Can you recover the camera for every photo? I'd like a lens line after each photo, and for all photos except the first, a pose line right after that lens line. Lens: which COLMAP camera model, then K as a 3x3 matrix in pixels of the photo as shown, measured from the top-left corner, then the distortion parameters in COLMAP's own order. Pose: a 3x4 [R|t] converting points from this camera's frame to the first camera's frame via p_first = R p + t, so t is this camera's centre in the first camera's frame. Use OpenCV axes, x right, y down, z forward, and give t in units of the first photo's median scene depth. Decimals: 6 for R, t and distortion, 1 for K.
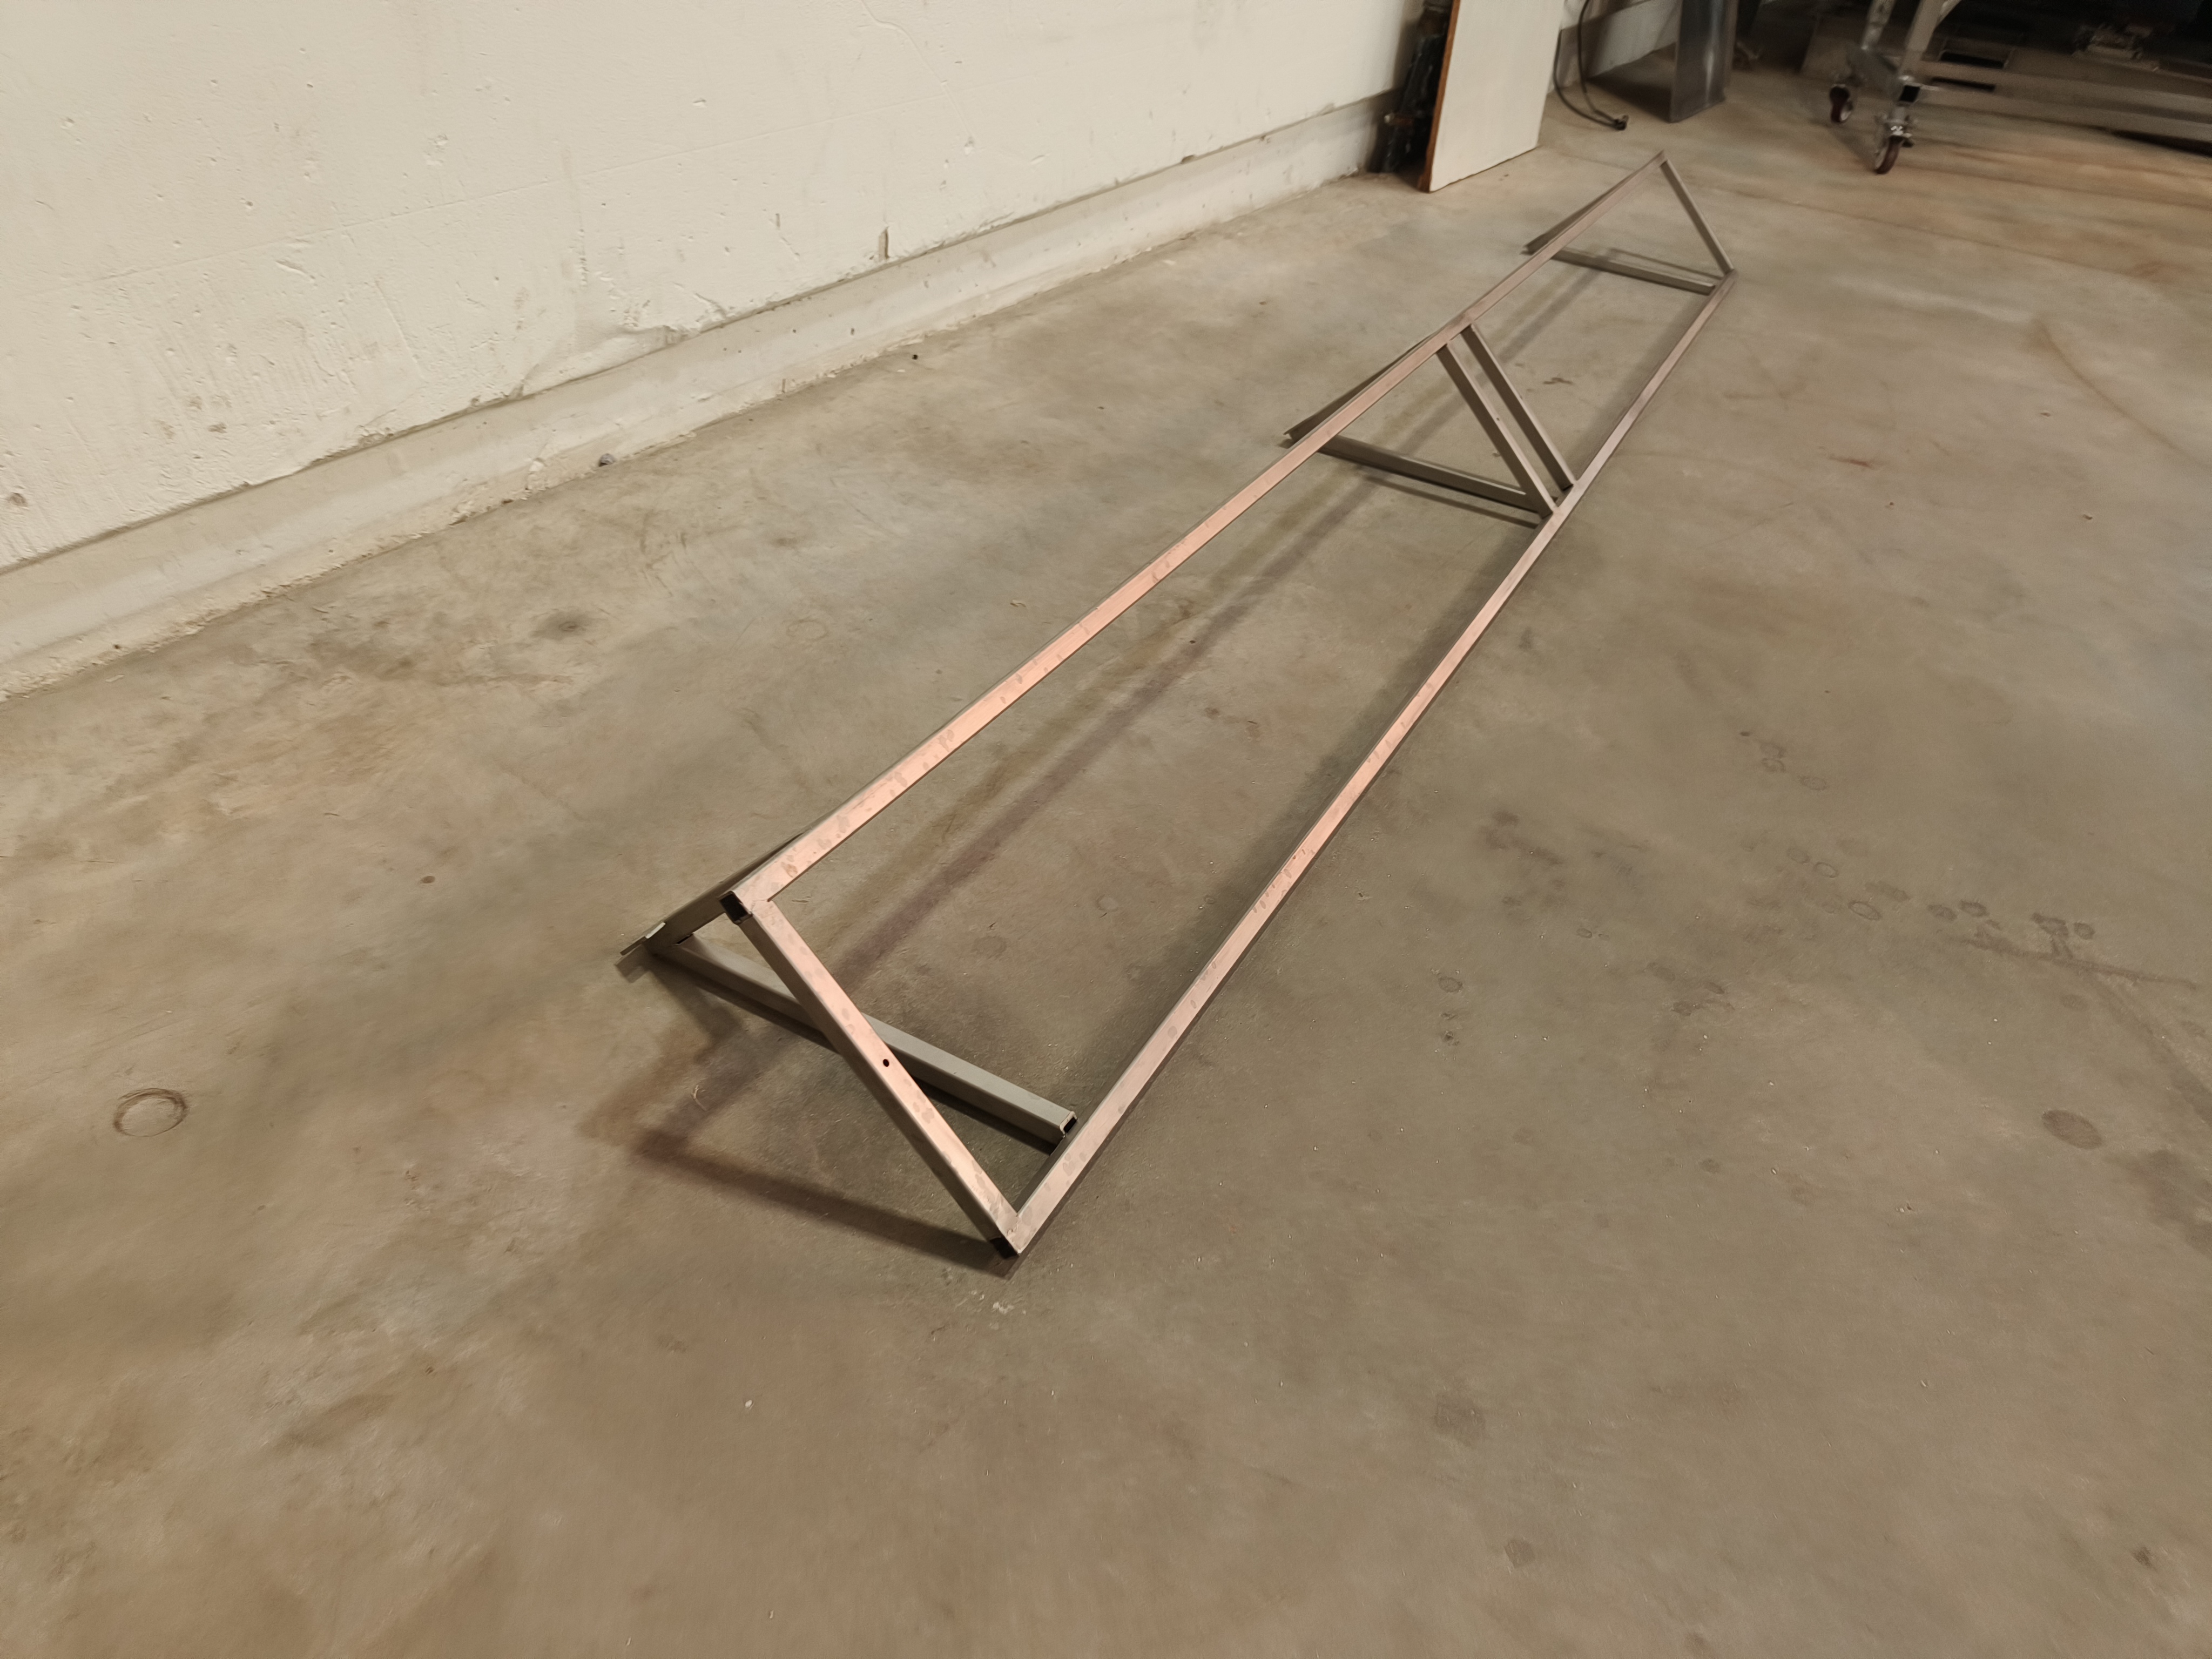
lens RADIAL K [[1571.5, 0, 1097.3], [0, 1571.5, 852.7], [0, 0, 1]] dist [0.017513, -0.007241]
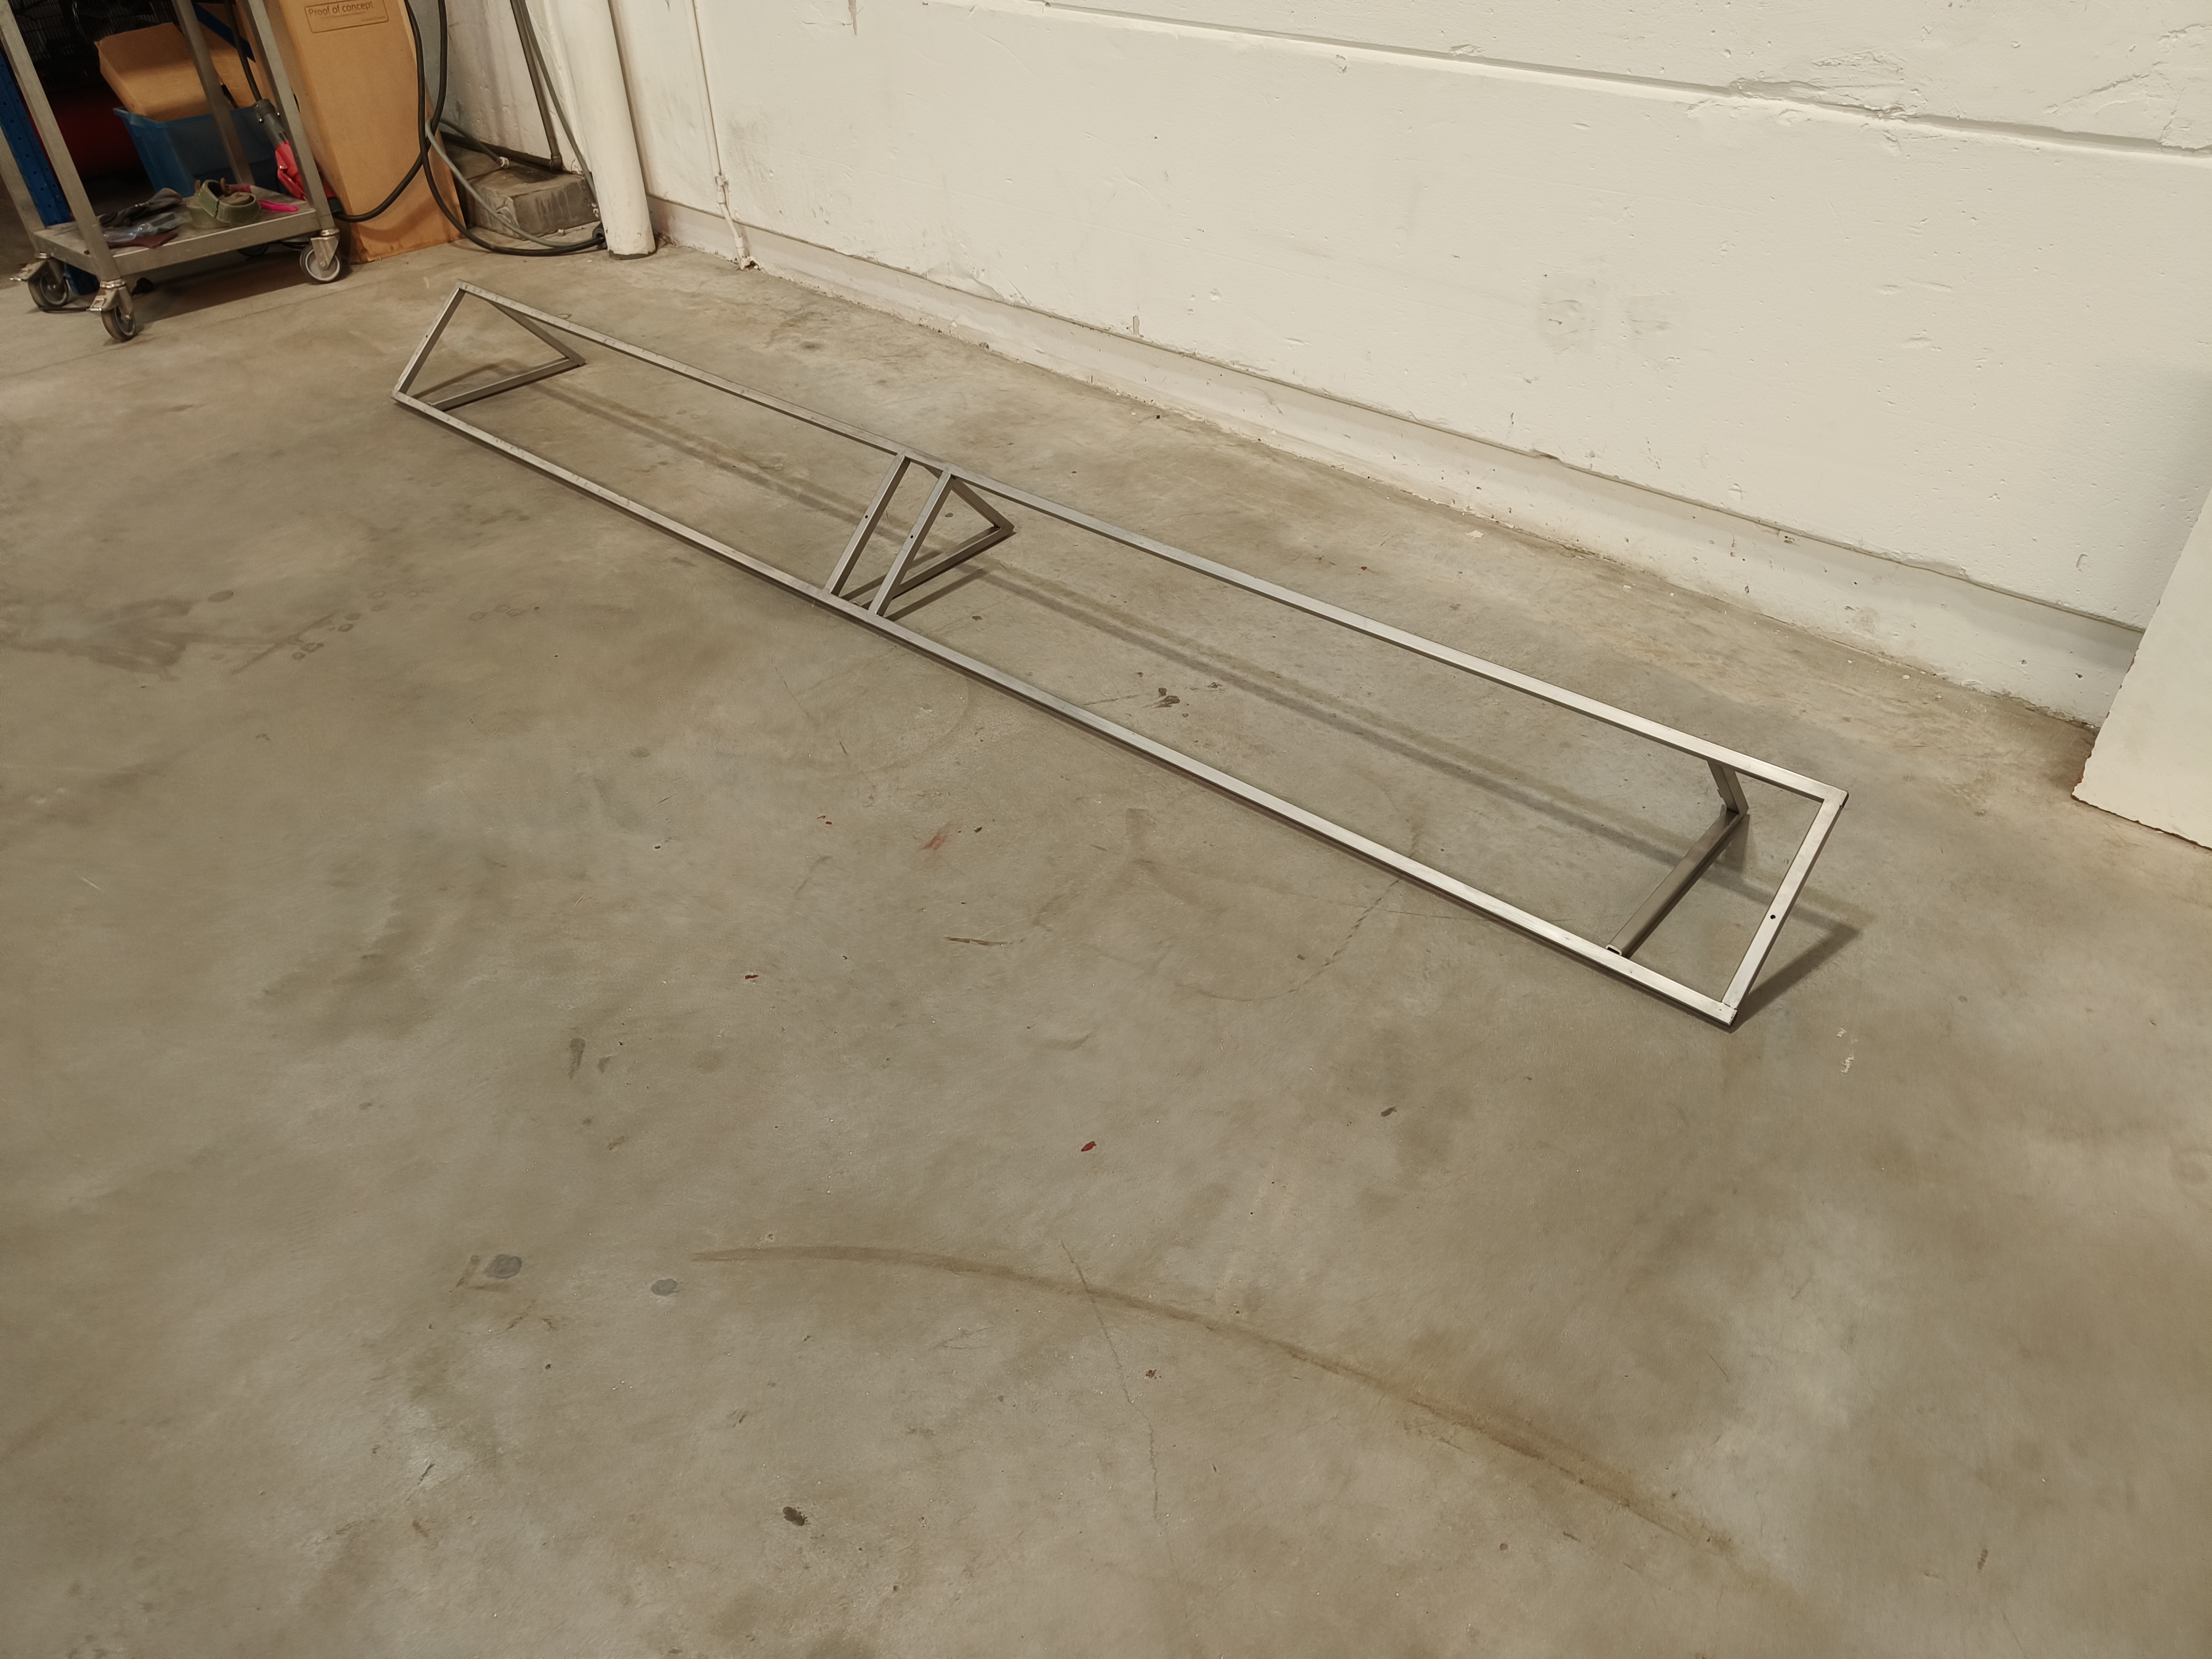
lens RADIAL K [[1535.9, 0, 1099.7], [0, 1535.9, 835.4], [0, 0, 1]] dist [0.026075, -0.013448]
pose [[-0.246054, 0.504497, -0.827611, 1.614457], [-0.571575, 0.614071, 0.544260, -1.063577], [0.782789, 0.606960, 0.137263, 1.327099]]
